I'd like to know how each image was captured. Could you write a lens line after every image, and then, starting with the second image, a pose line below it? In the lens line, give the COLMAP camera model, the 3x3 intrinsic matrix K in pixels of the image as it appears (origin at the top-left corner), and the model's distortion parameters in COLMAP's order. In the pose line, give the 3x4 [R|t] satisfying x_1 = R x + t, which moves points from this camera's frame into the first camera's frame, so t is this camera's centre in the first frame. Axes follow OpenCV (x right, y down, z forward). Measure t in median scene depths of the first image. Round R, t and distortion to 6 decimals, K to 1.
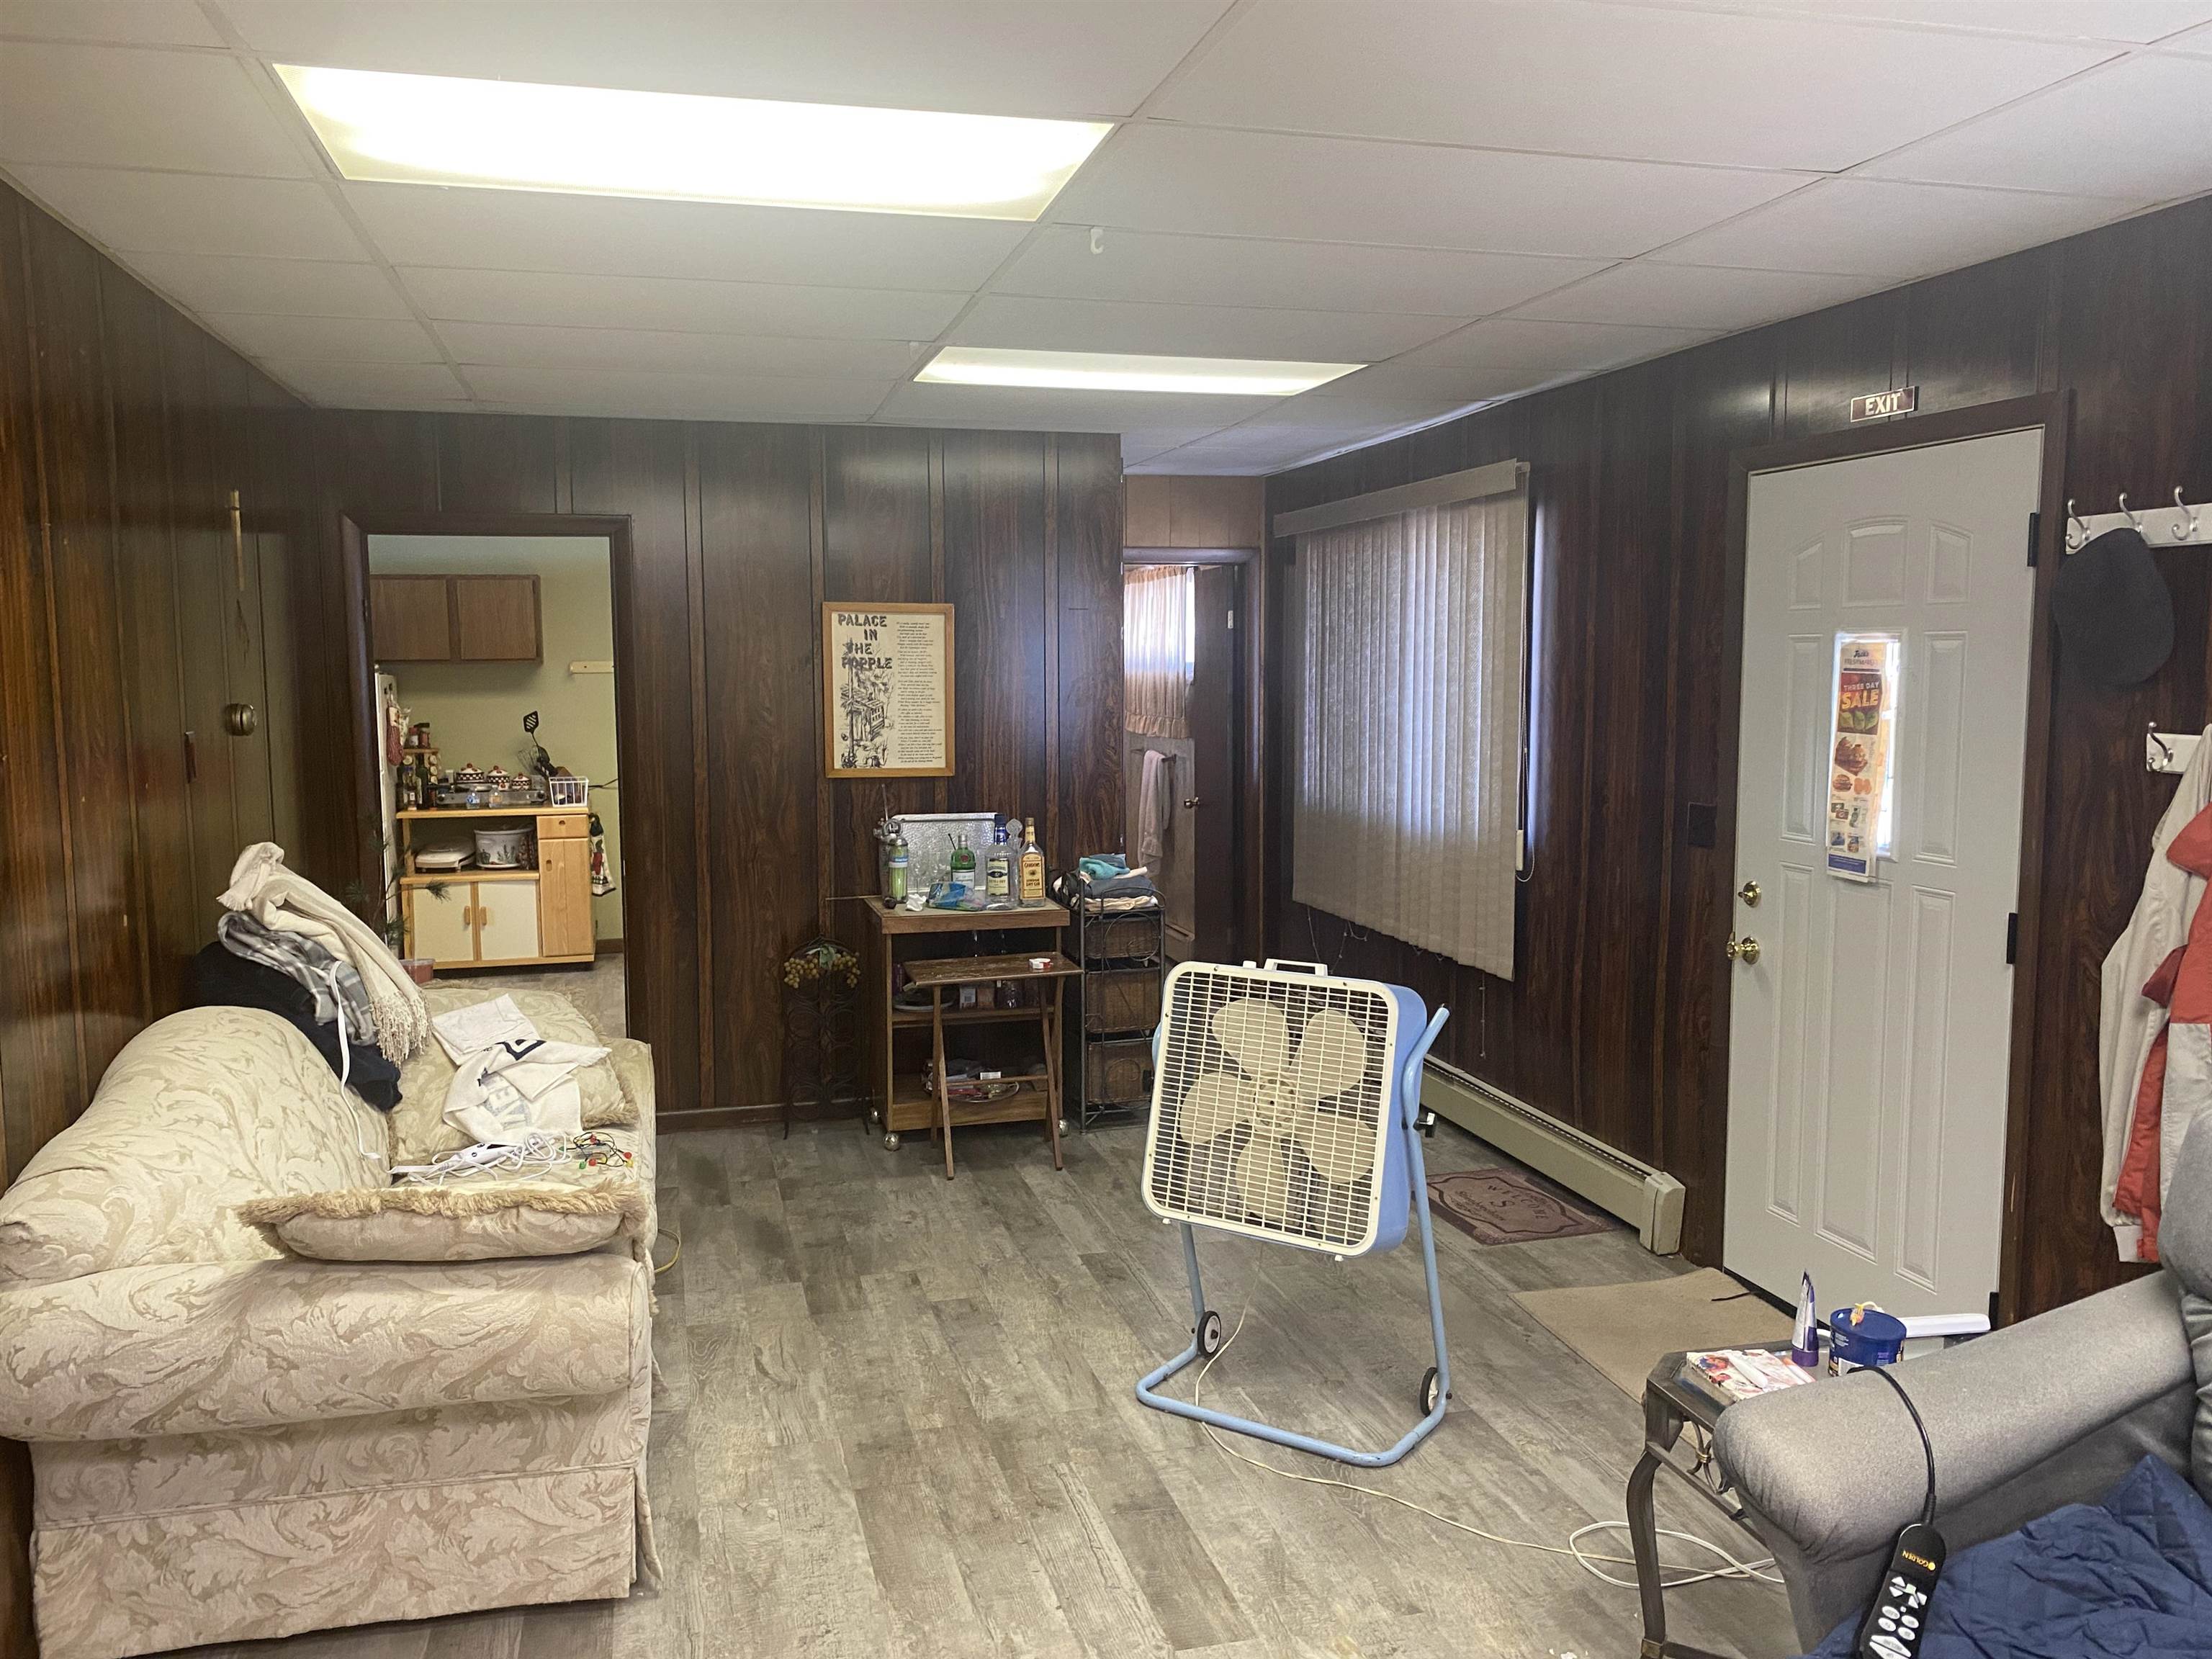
lens RADIAL K [[1655.0, 0, 1091.7], [0, 1655.0, 842.5], [0, 0, 1]] dist [0.045987, 0.005498]
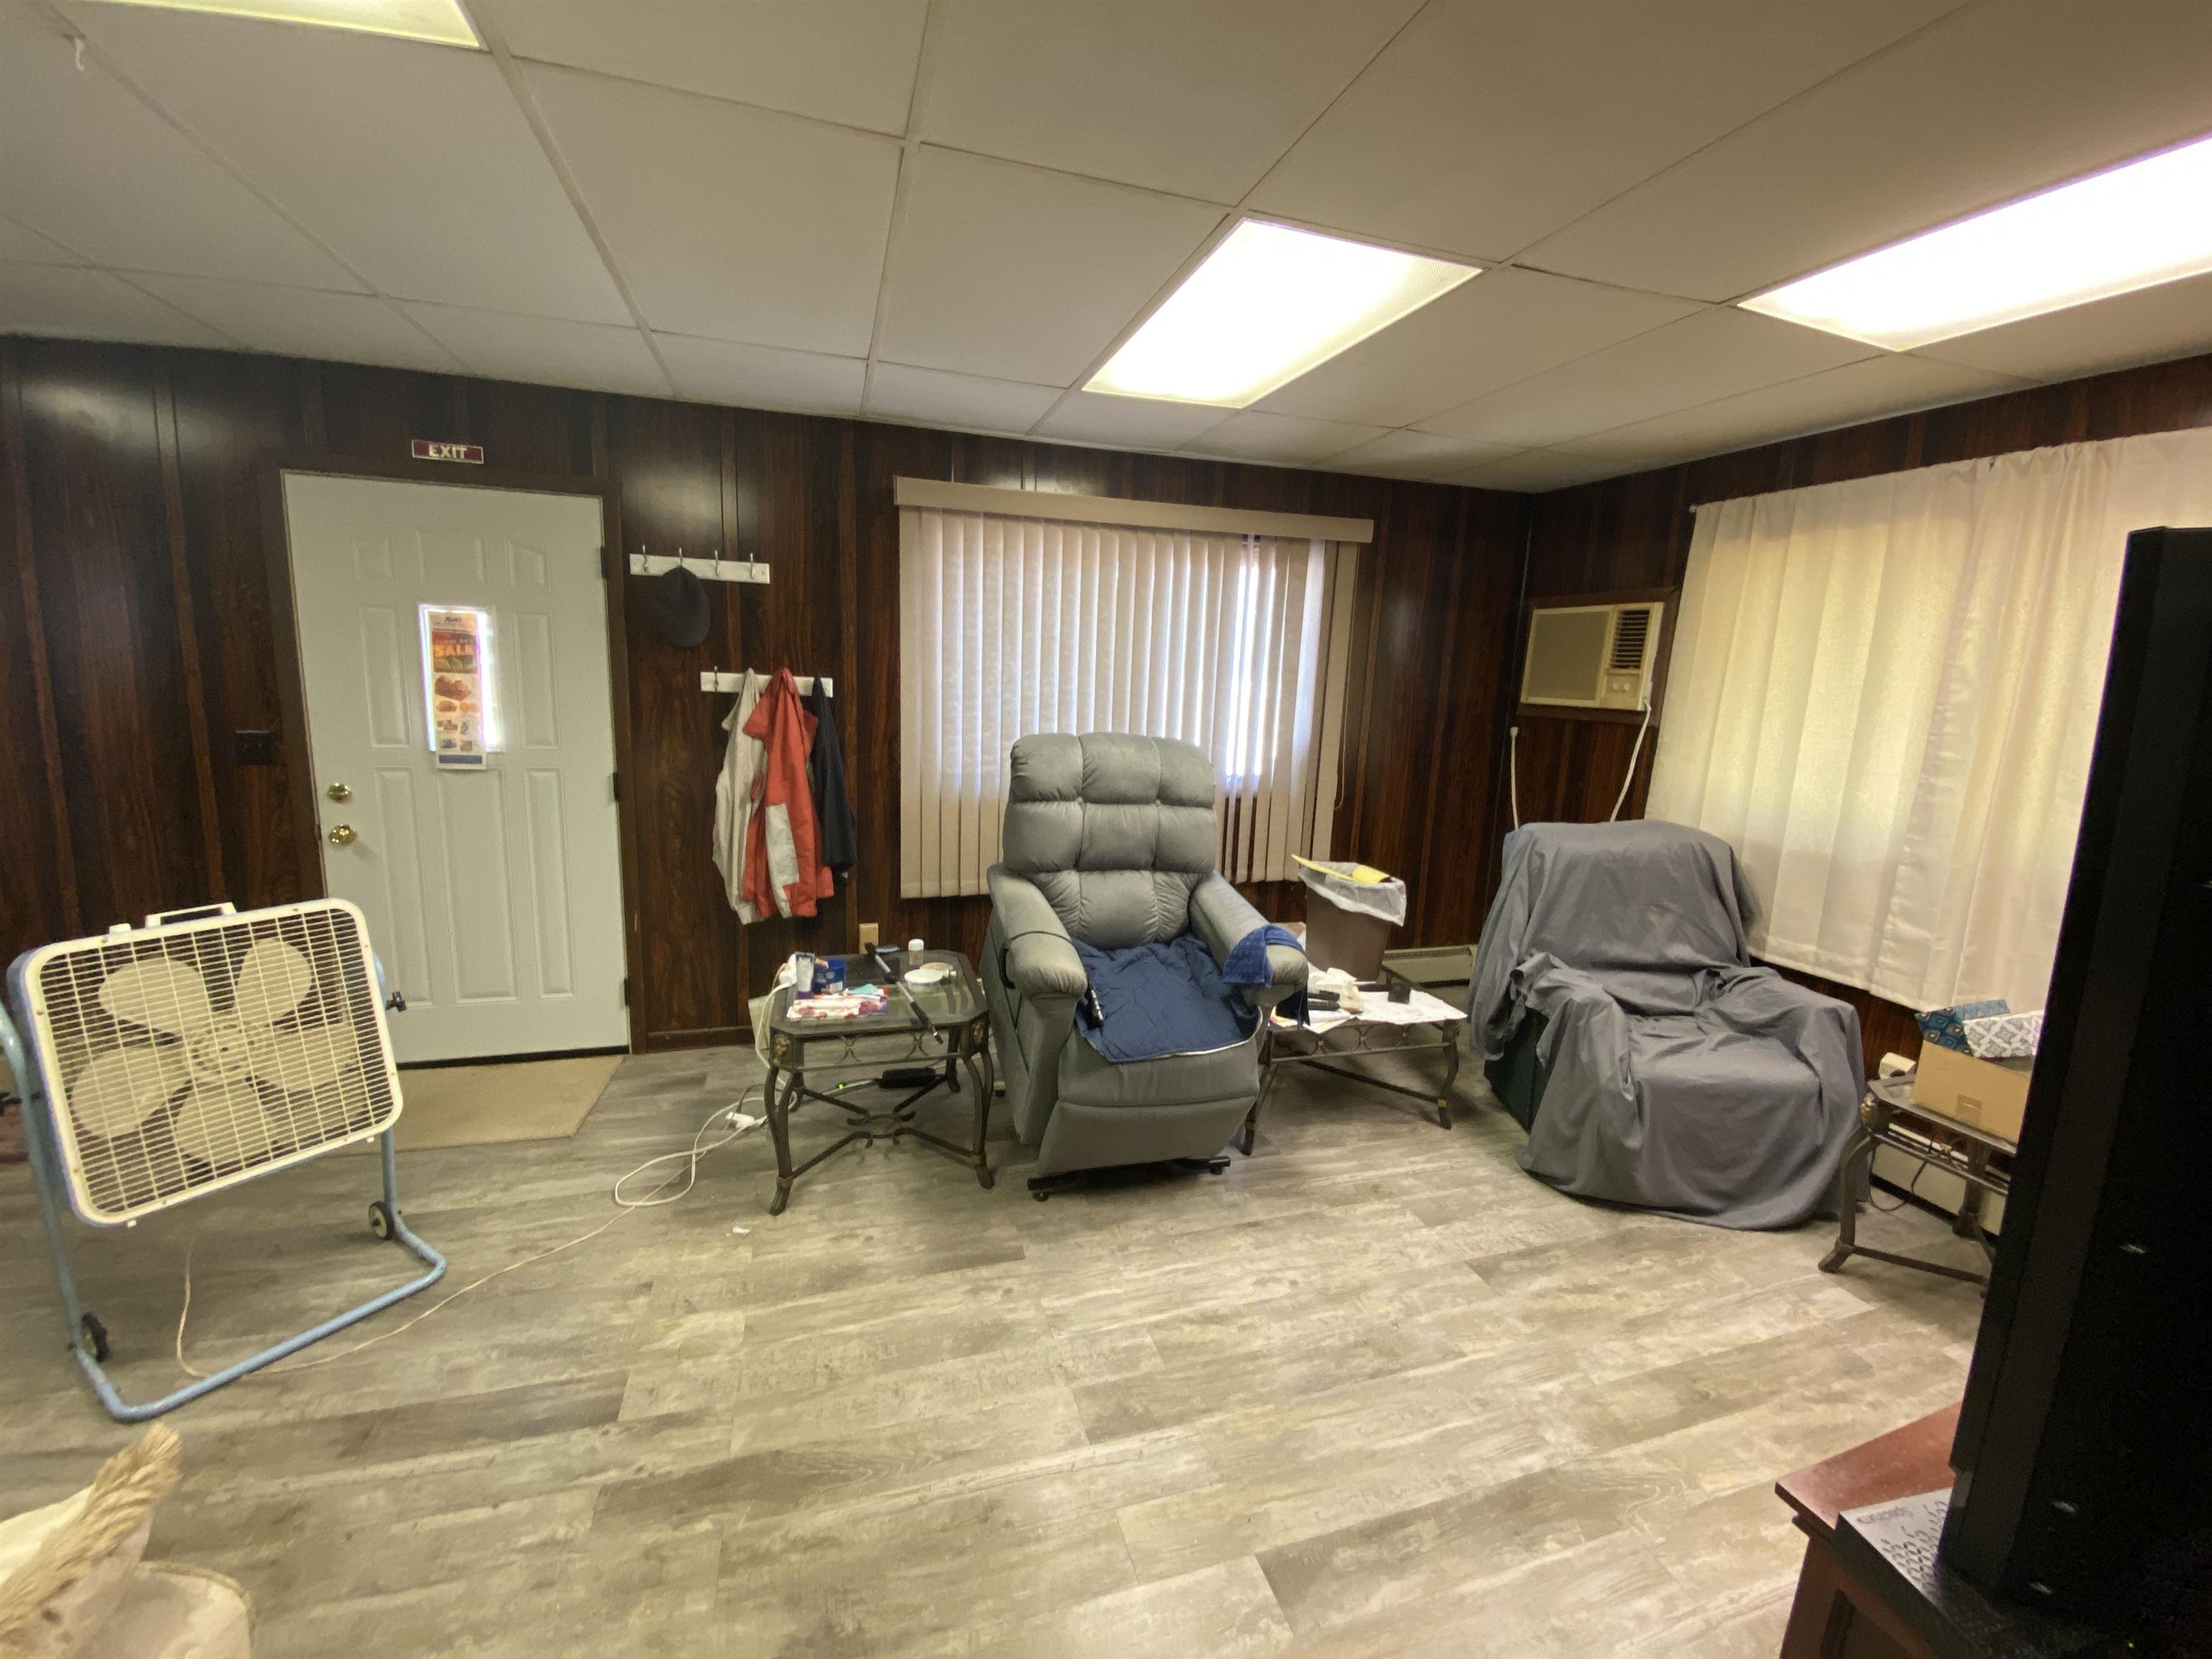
lens RADIAL K [[904.0, 0, 1111.3], [0, 904.0, 819.9], [0, 0, 1]] dist [-0.018416, -0.002045]
pose [[-0.040948, -0.164332, 0.985555, -0.402358], [0.067386, 0.983682, 0.166819, -0.030672], [-0.996886, 0.073243, -0.029206, 0.458327]]
